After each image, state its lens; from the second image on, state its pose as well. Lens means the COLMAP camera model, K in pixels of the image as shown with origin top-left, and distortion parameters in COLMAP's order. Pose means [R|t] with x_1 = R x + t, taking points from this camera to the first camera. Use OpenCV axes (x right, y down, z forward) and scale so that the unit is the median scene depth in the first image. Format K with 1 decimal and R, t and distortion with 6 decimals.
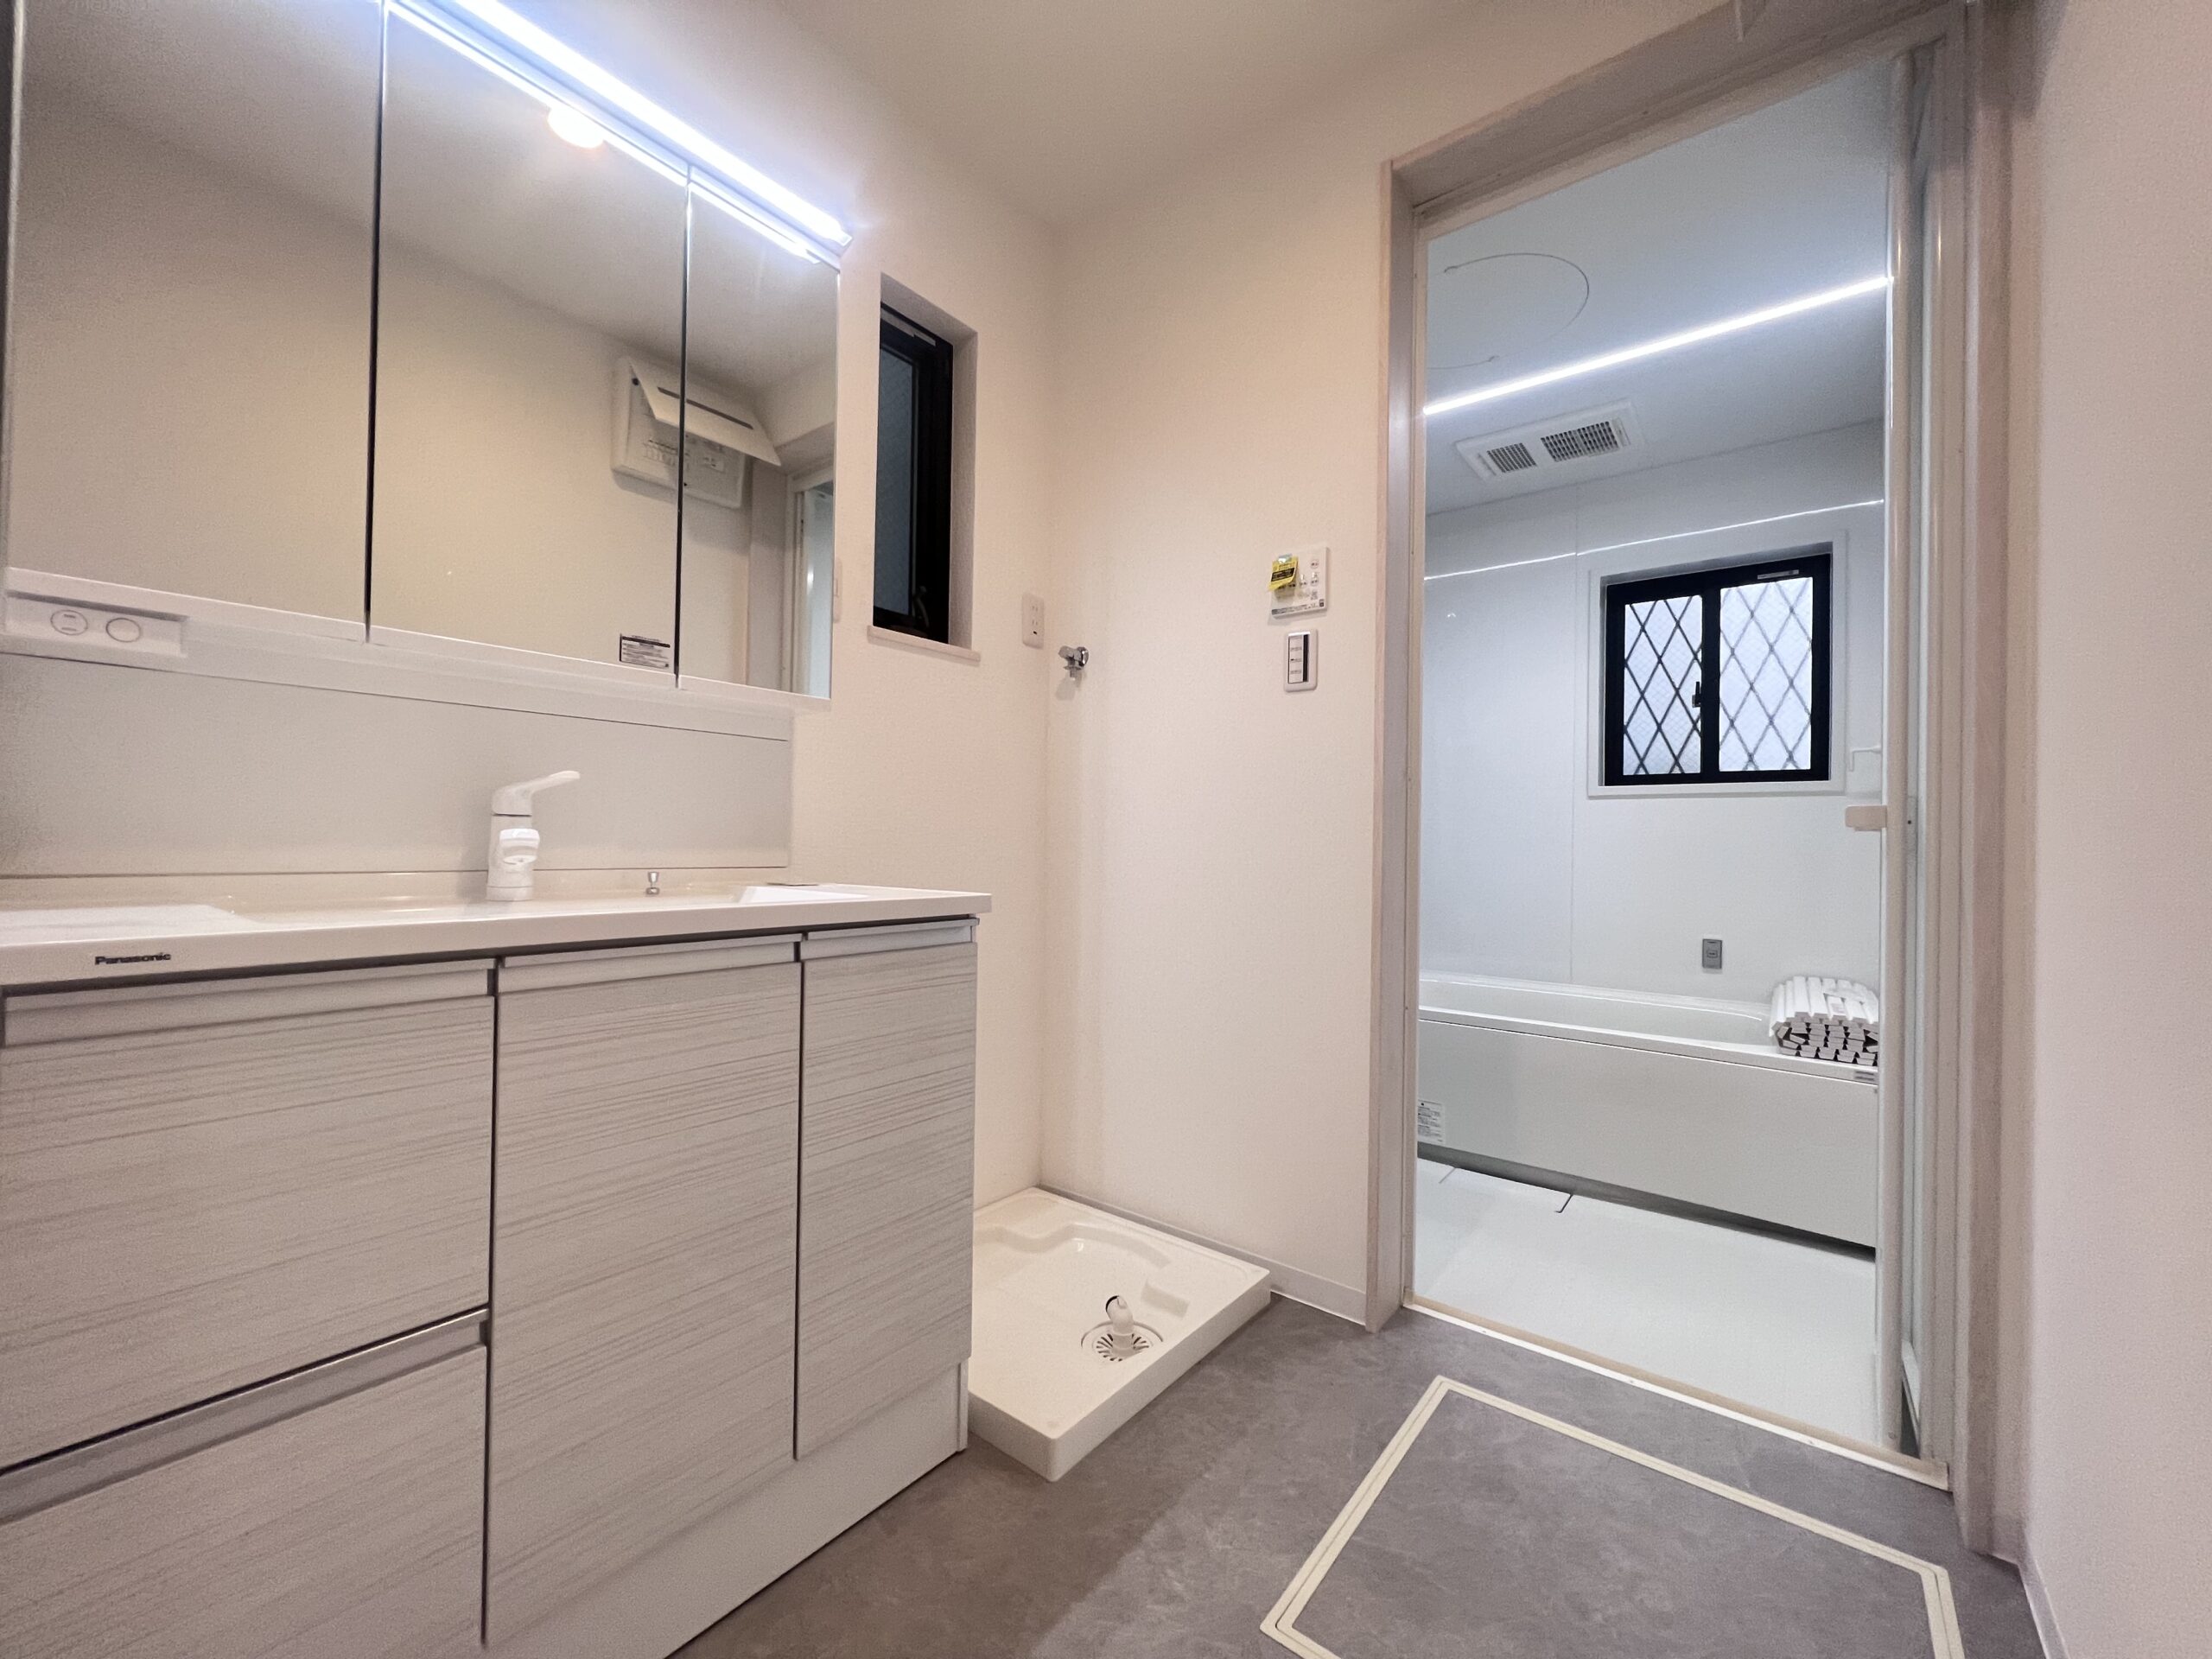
lens RADIAL K [[883.3, 0, 1104.7], [0, 883.3, 832.2], [0, 0, 1]] dist [-0.001279, -0.000234]
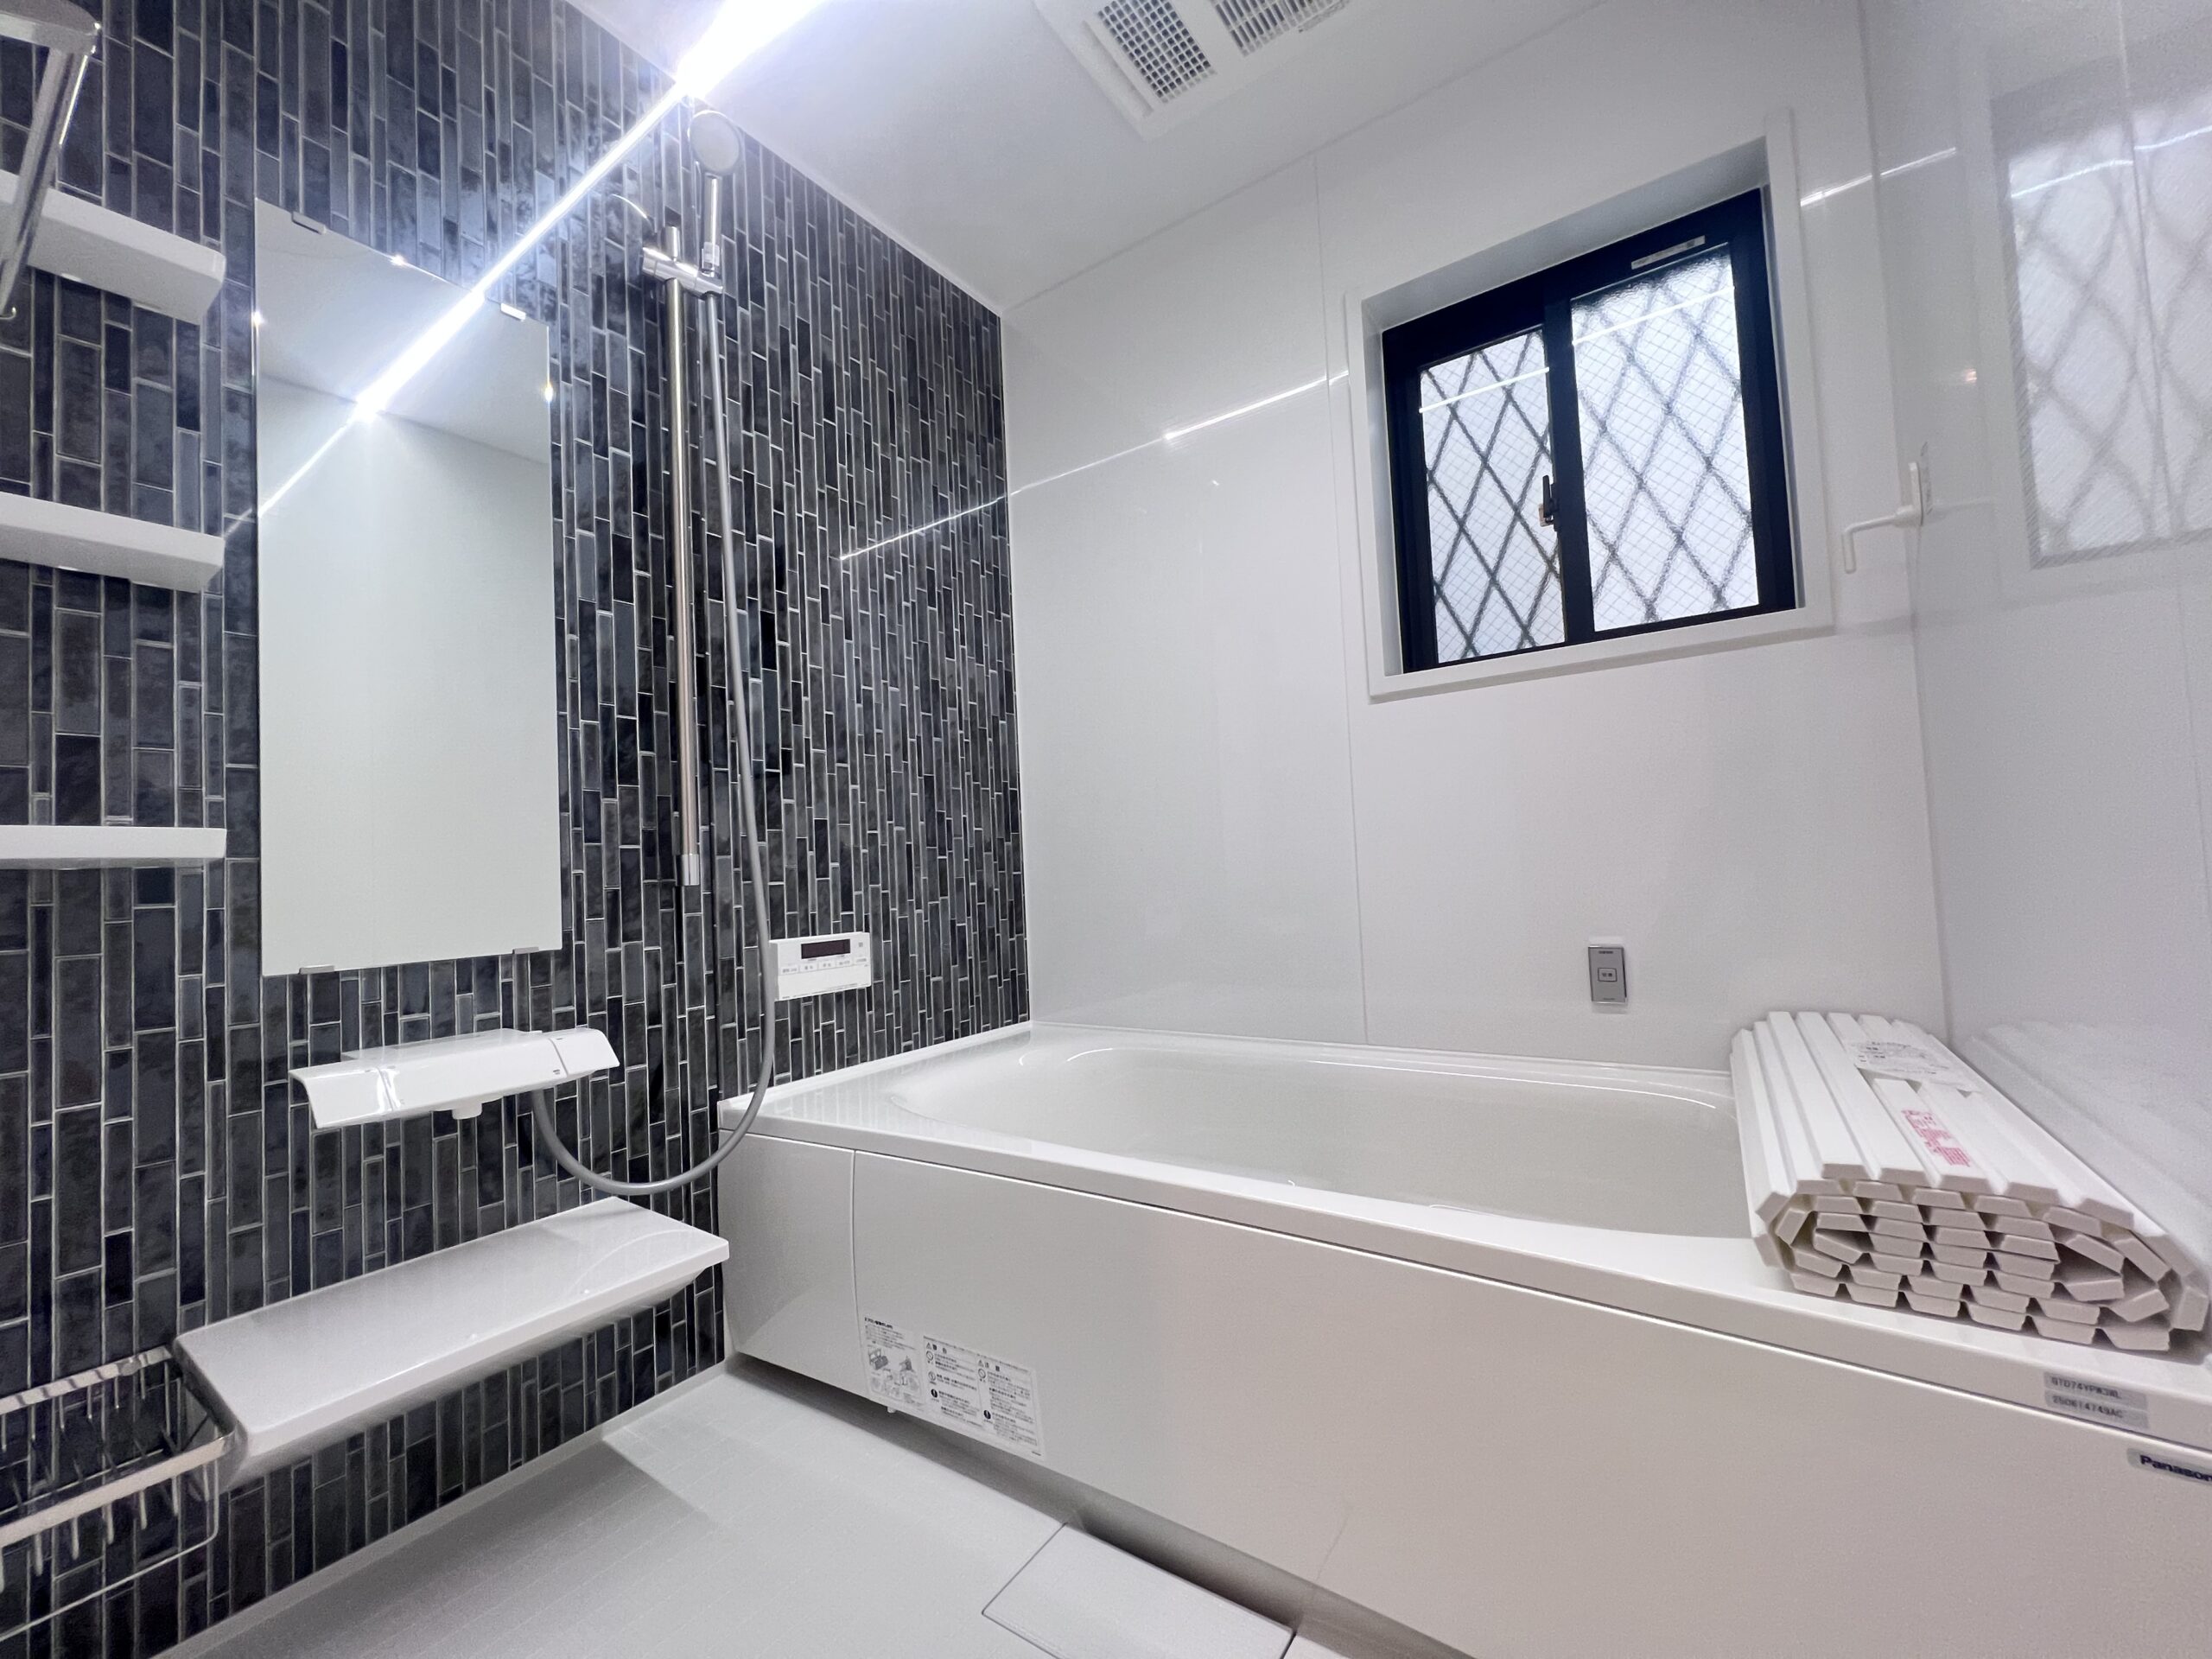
lens RADIAL K [[883.3, 0, 1105.8], [0, 883.3, 831.8], [0, 0, 1]] dist [-0.001279, -0.000234]
pose [[0.996135, -0.061254, 0.062950, 0.362568], [0.063558, 0.997355, -0.035270, 0.053634], [-0.060623, 0.039135, 0.997393, 0.492740]]
